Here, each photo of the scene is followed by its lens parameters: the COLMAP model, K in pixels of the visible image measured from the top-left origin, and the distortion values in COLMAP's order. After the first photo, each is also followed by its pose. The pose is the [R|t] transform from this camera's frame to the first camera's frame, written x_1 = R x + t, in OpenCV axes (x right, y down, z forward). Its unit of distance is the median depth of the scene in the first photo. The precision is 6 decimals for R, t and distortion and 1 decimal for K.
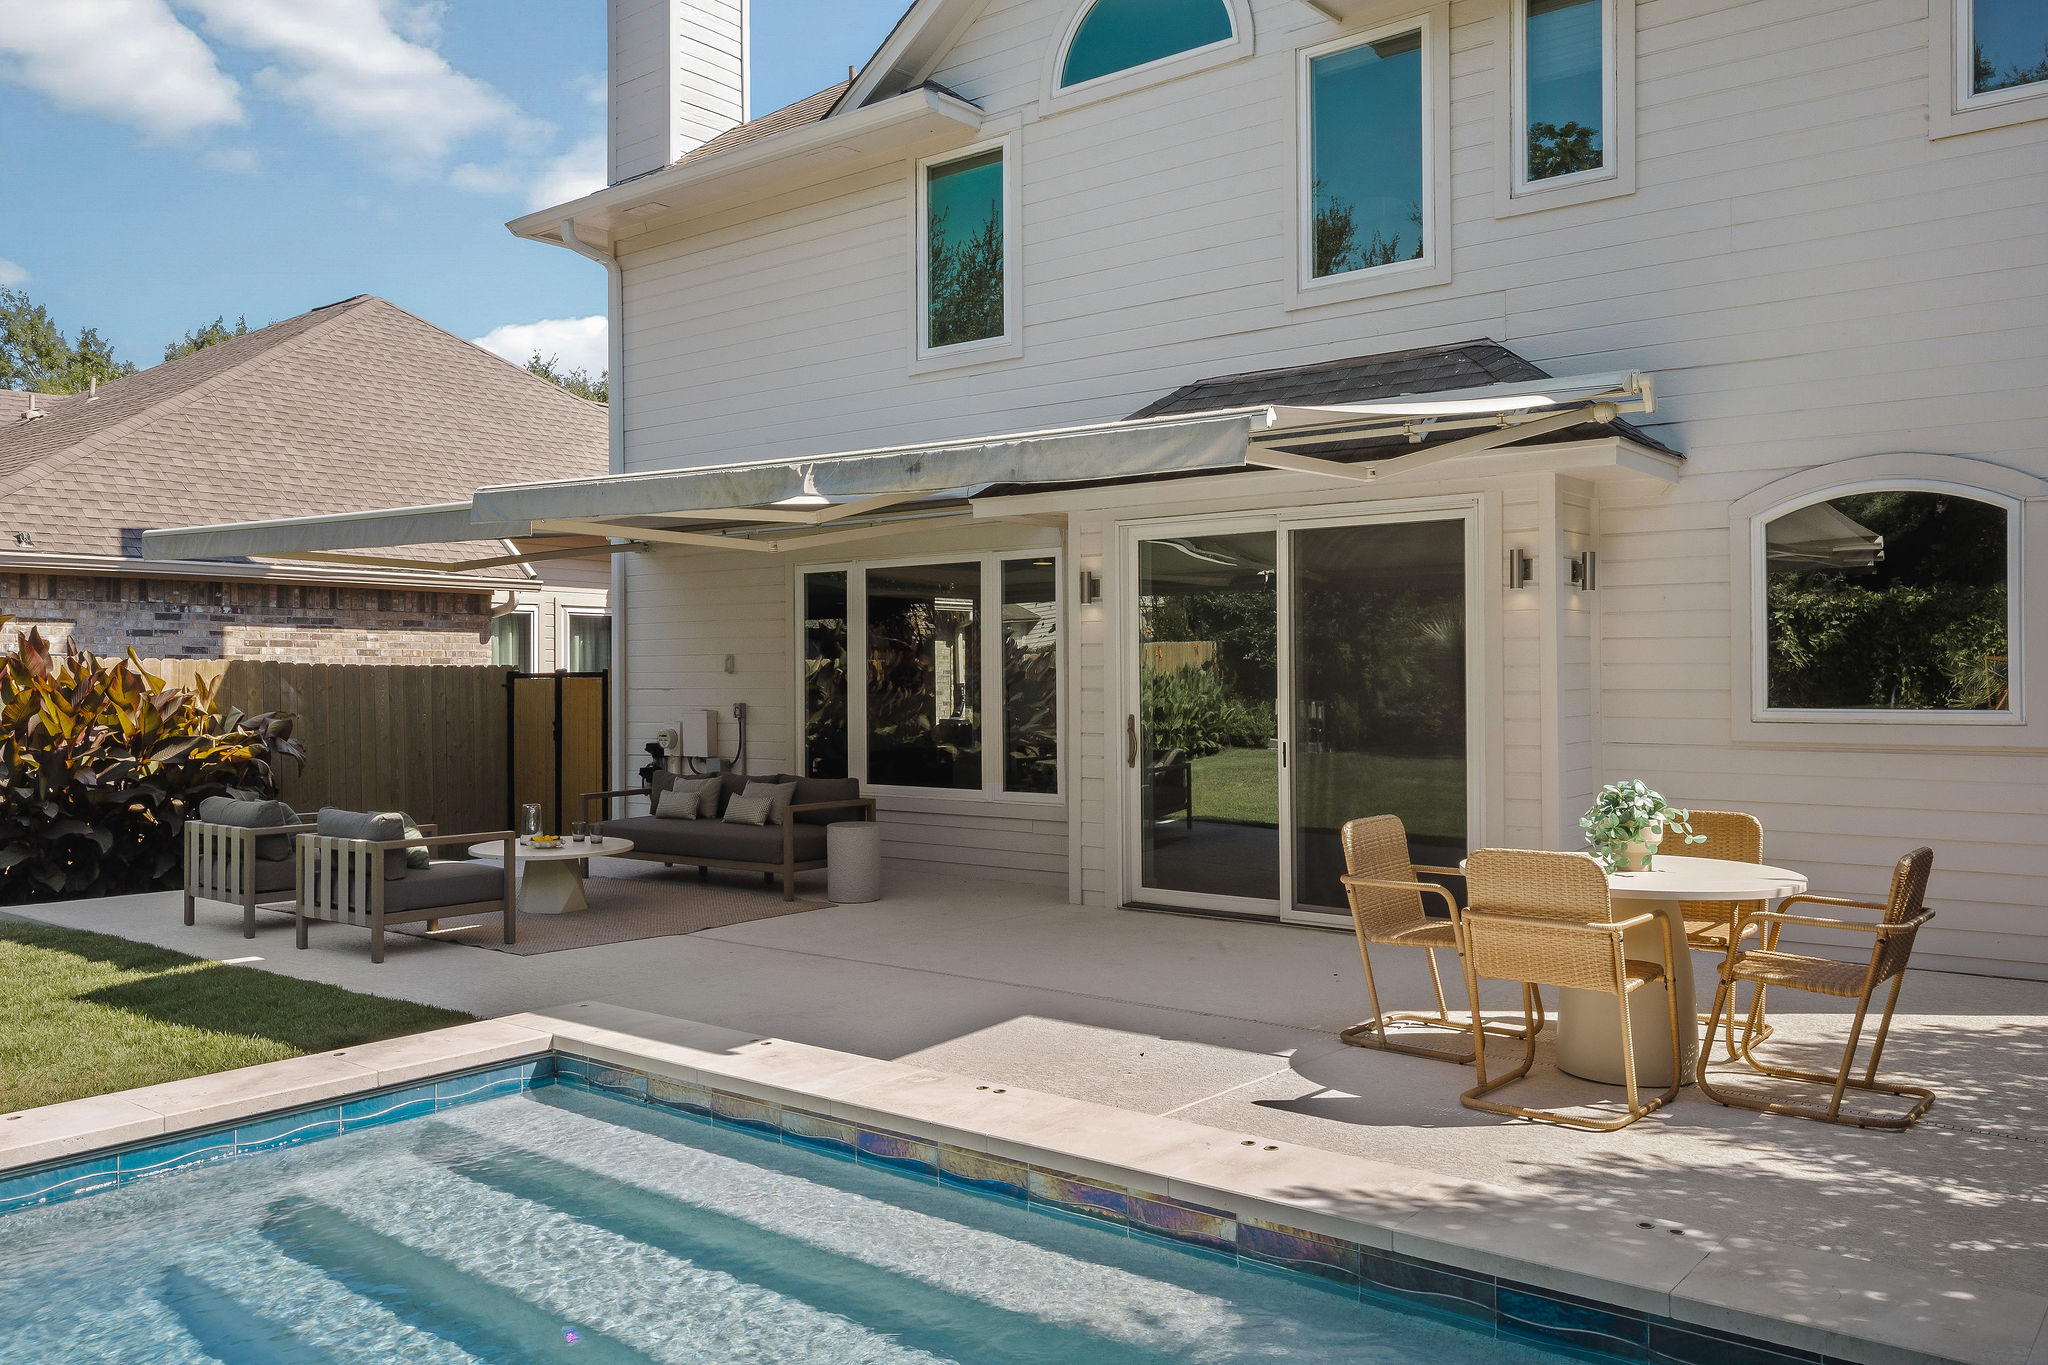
lens RADIAL K [[1487.2, 0, 1024.0], [0, 1487.2, 682.5], [0, 0, 1]] dist [0.006227, 0.000522]
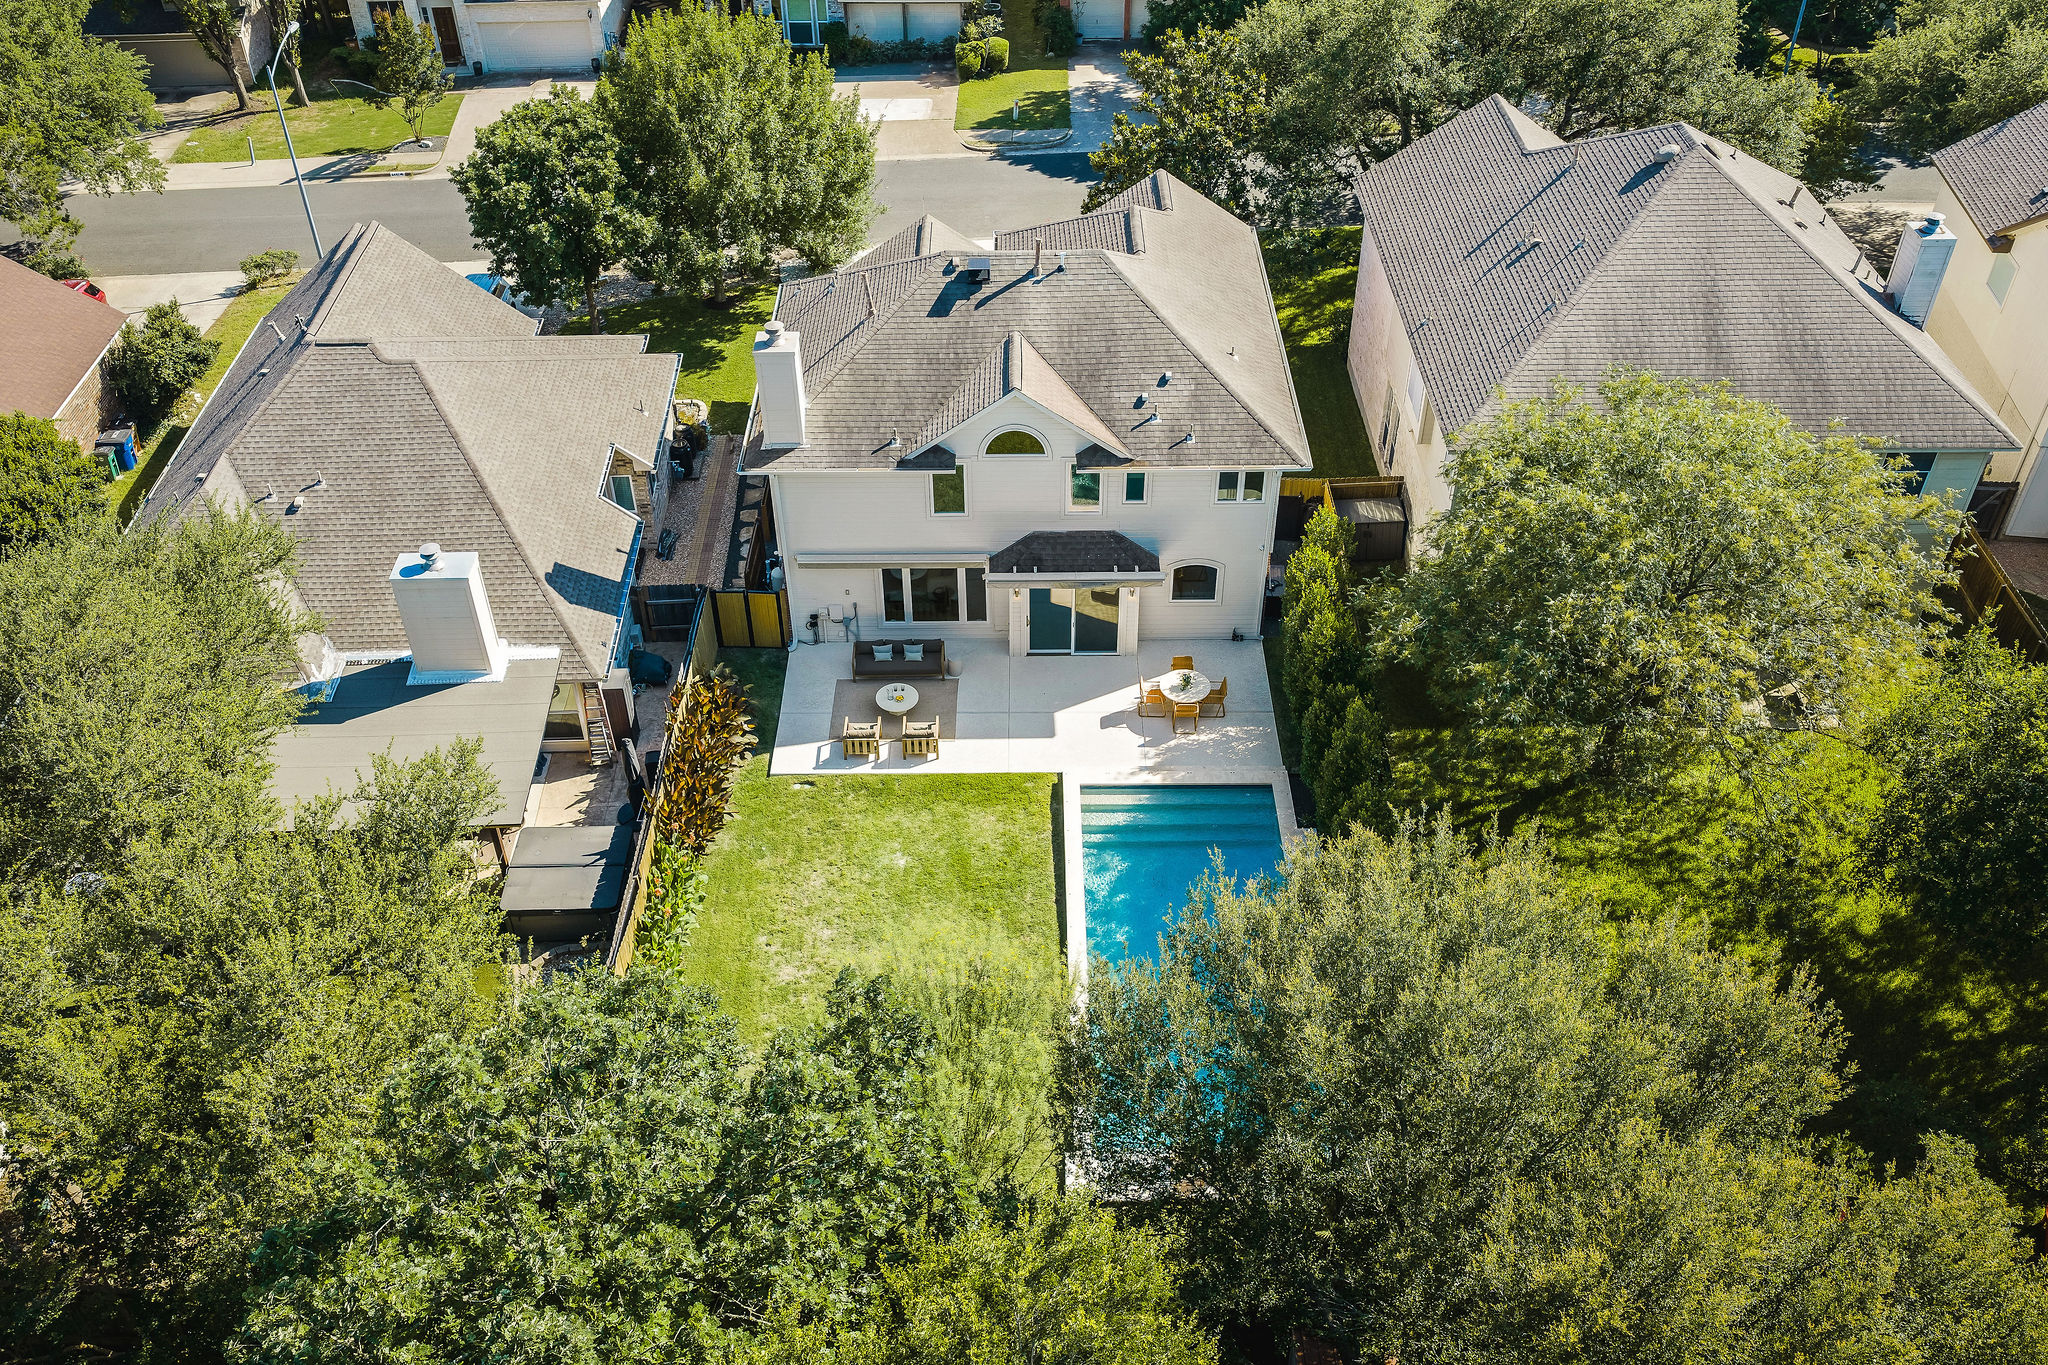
lens RADIAL K [[1699.3, 0, 1024.0], [0, 1699.3, 682.5], [0, 0, 1]] dist [0.010577, -0.006790]
pose [[0.785194, -0.398794, 0.473745, -1.907926], [0.000175, 0.765172, 0.643825, -2.444941], [-0.619250, -0.505445, 0.600878, -1.583229]]
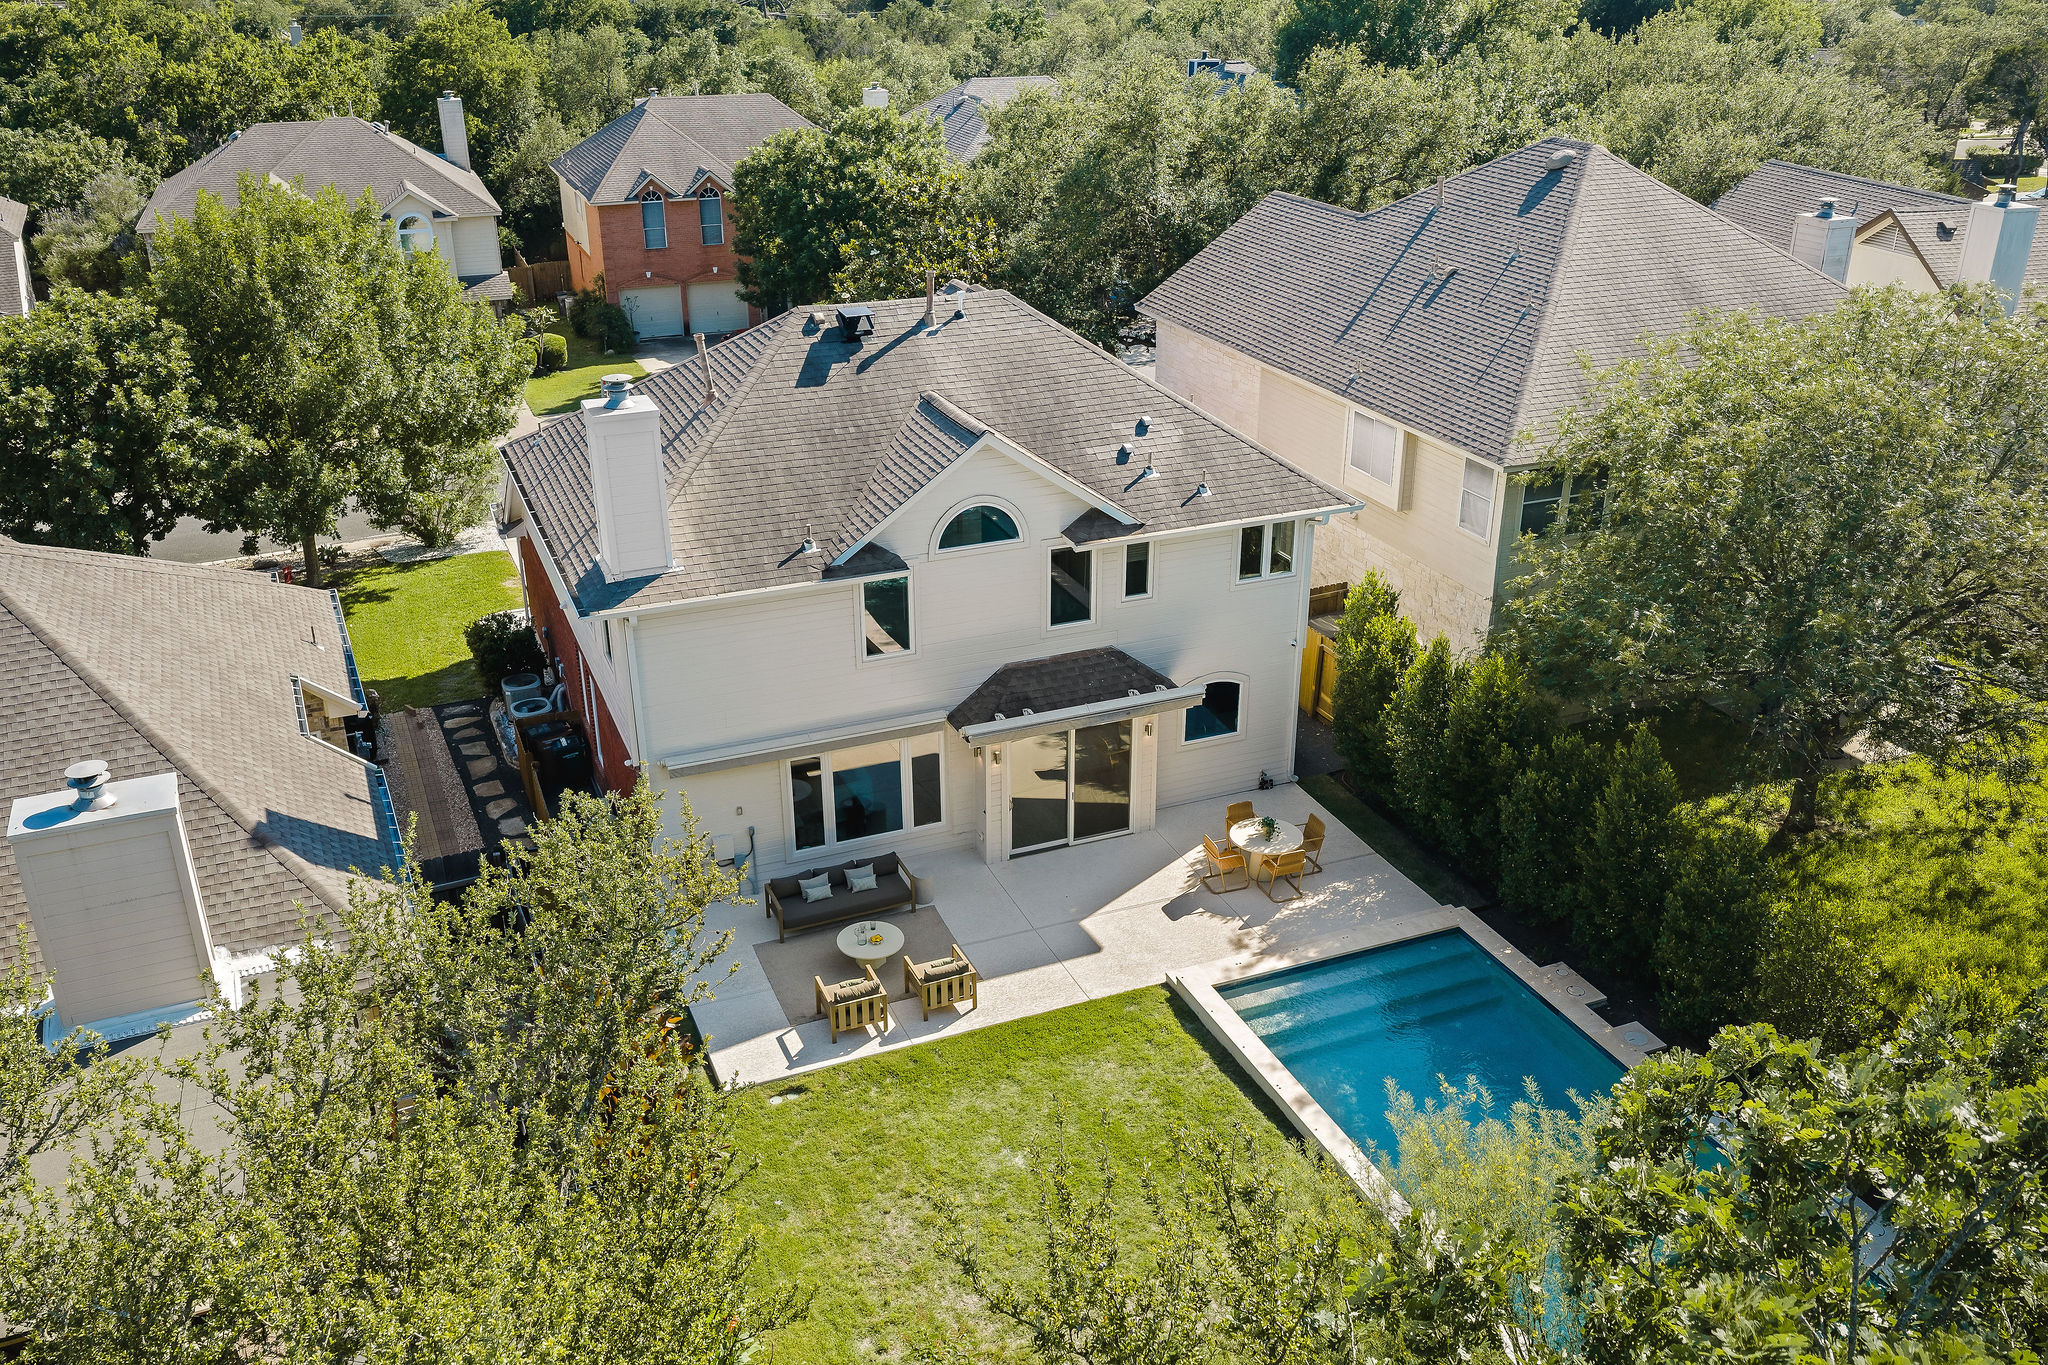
lens RADIAL K [[1699.3, 0, 1024.0], [0, 1699.3, 682.5], [0, 0, 1]] dist [0.010577, -0.006790]
pose [[0.489344, -0.357295, 0.795539, -2.039422], [-0.005168, 0.911016, 0.412338, -1.274845], [-0.872076, -0.205886, 0.443953, -0.296085]]
